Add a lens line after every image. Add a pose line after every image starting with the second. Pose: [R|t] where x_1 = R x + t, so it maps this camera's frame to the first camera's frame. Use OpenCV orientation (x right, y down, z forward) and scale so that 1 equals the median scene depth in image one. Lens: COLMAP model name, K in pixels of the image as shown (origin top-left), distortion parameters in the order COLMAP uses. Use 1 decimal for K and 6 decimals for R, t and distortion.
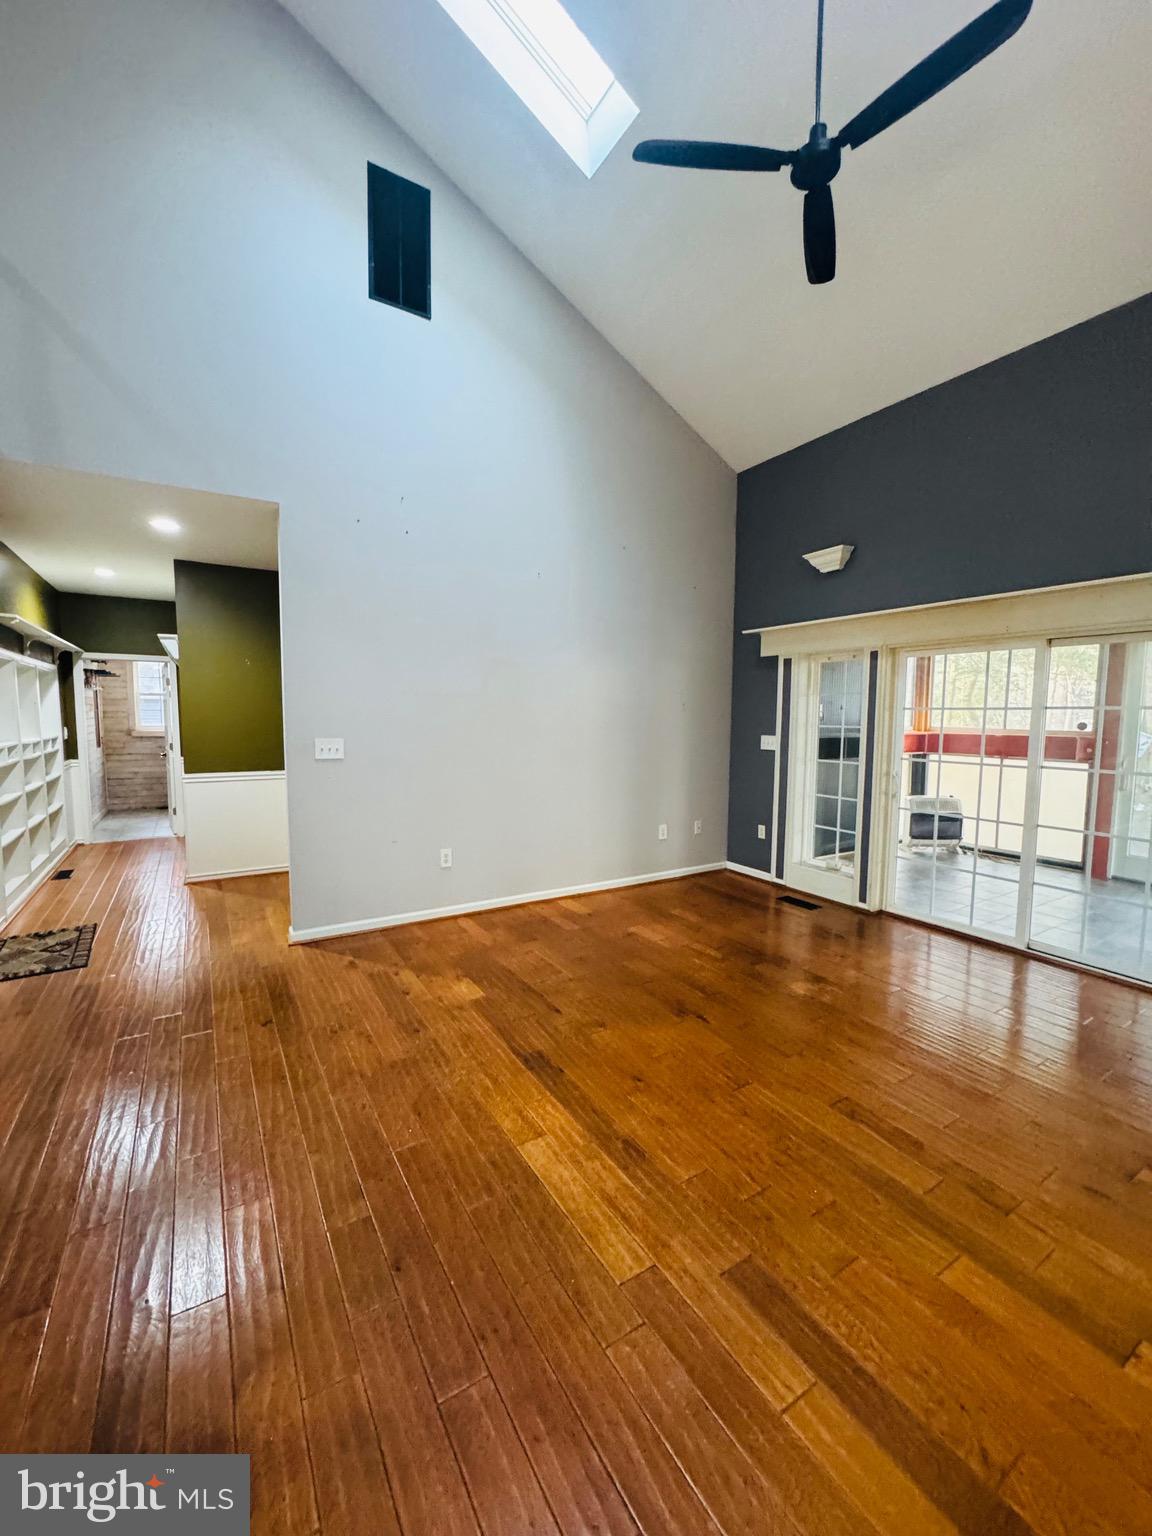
lens RADIAL K [[614.1, 0, 576.0], [0, 614.1, 768.0], [0, 0, 1]] dist [-0.003295, 0.000491]
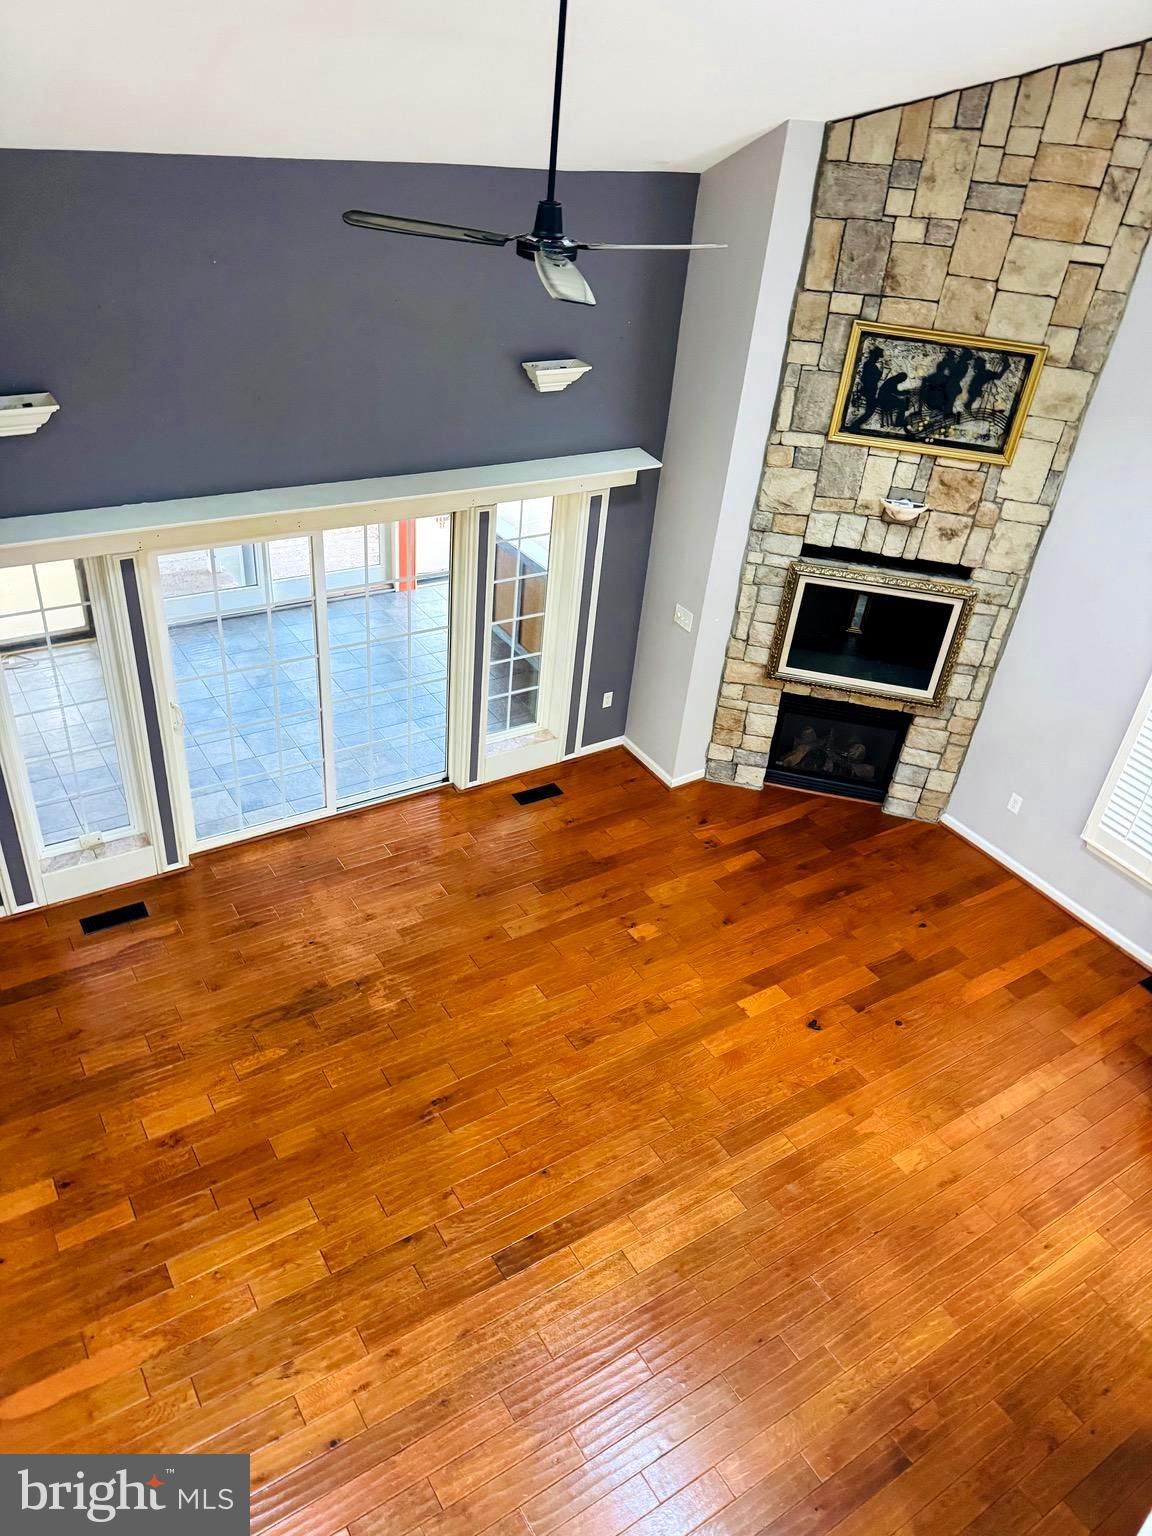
lens RADIAL K [[1071.4, 0, 569.2], [0, 1071.4, 778.5], [0, 0, 1]] dist [0.043172, -0.062835]
pose [[-0.013394, -0.569109, 0.822153, -0.616756], [-0.000129, 0.822228, 0.569159, -0.667569], [-0.999910, 0.007517, -0.011087, 0.550194]]
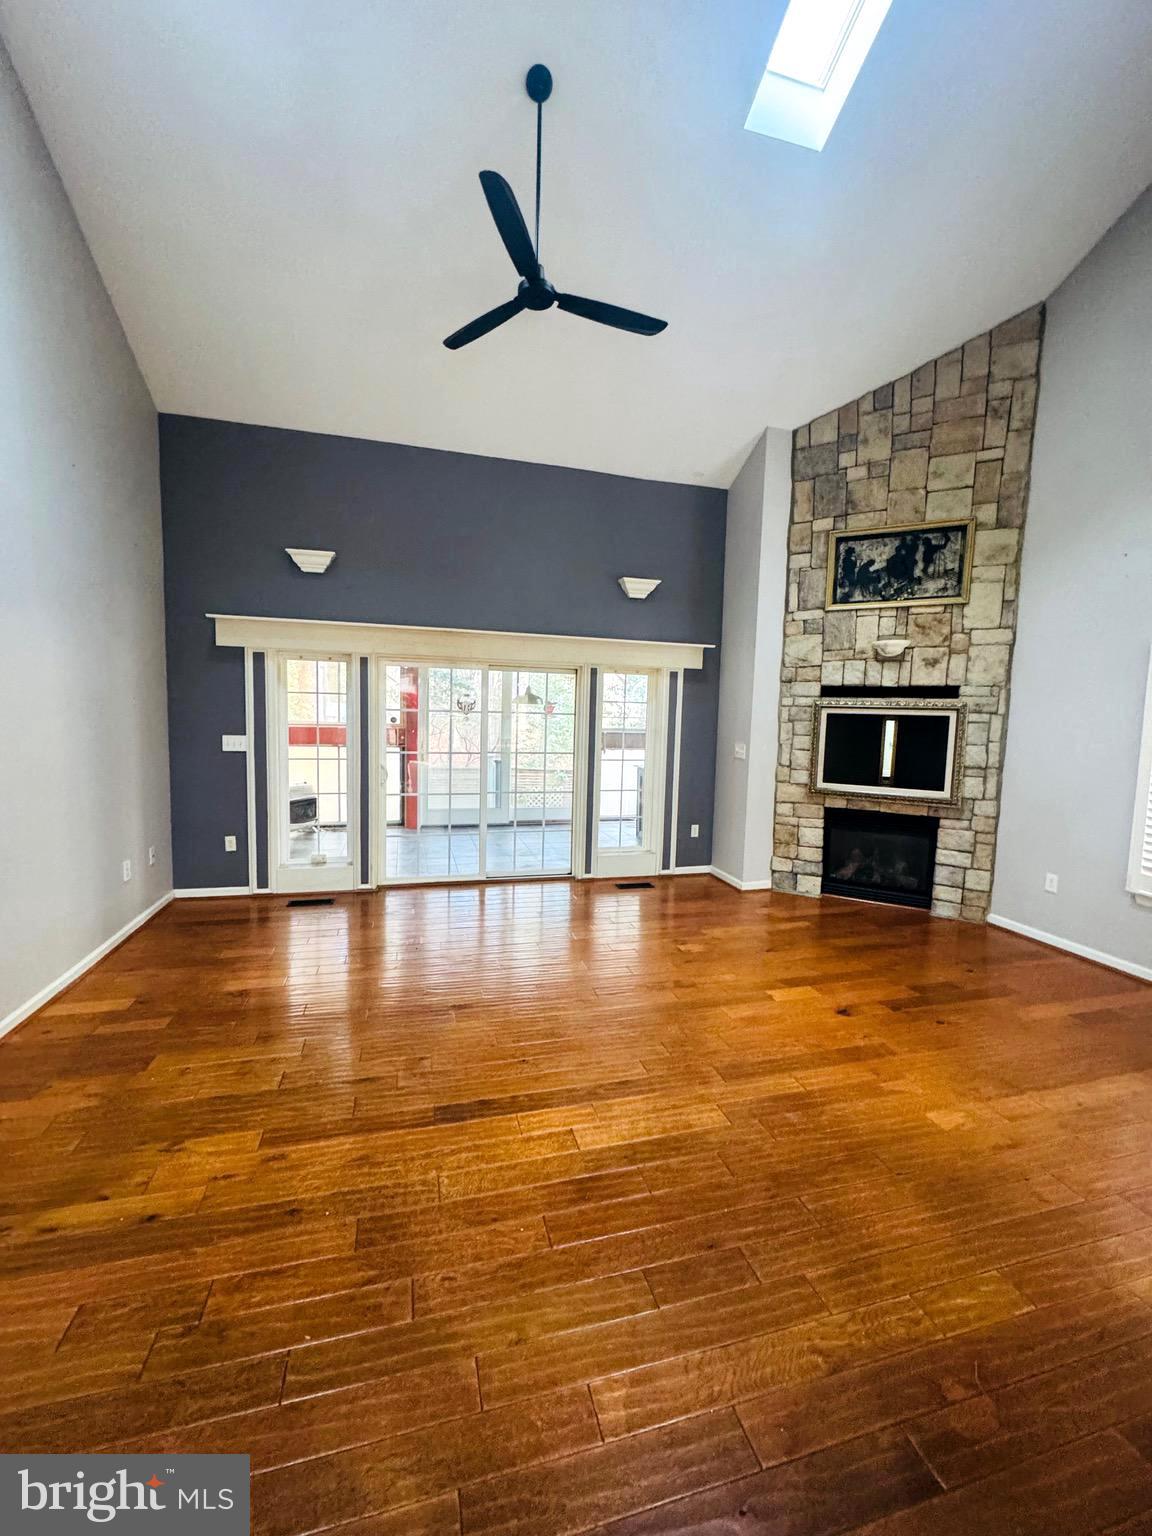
lens RADIAL K [[614.1, 0, 576.0], [0, 614.1, 768.0], [0, 0, 1]] dist [-0.003295, 0.000491]
pose [[0.281757, -0.084351, 0.955771, -0.494347], [0.059946, 0.995730, 0.070206, -0.046726], [-0.957611, 0.037514, 0.285610, 0.328154]]
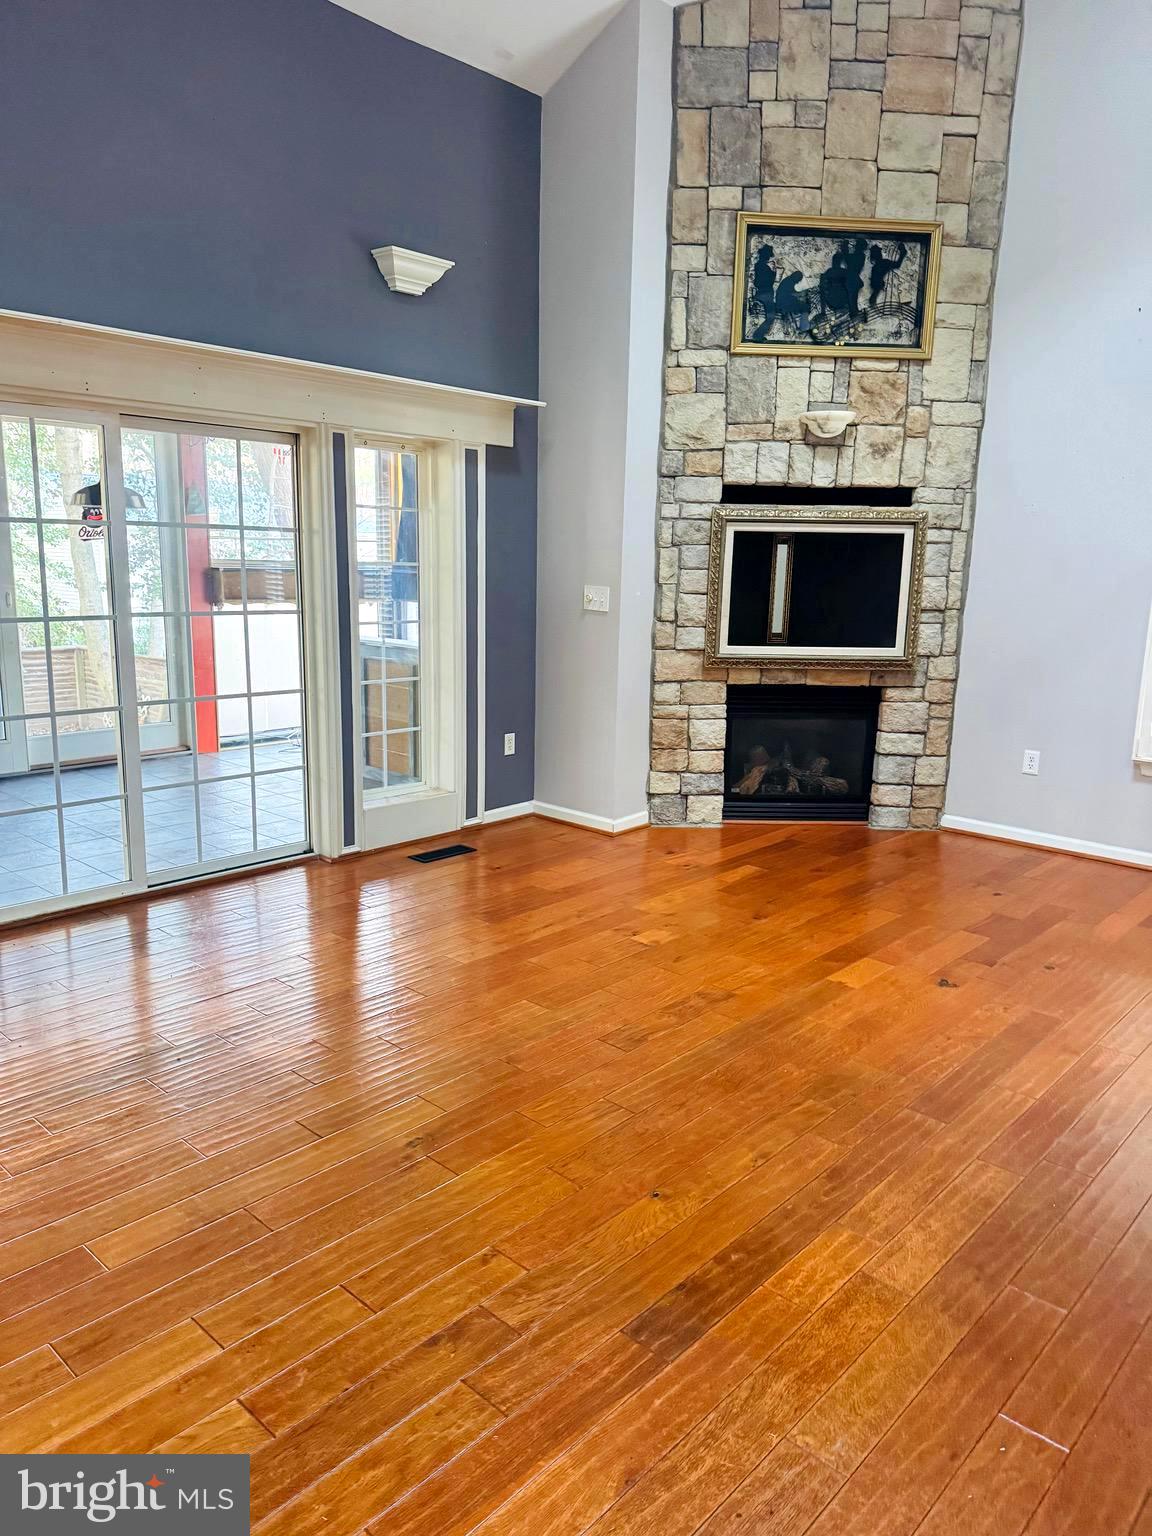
lens RADIAL K [[1075.9, 0, 583.1], [0, 1075.9, 774.6], [0, 0, 1]] dist [0.050367, -0.066479]
pose [[-0.272120, -0.208372, 0.939432, -0.427148], [0.059224, 0.970796, 0.232483, -0.065867], [-0.960439, 0.118900, -0.251833, 0.721873]]
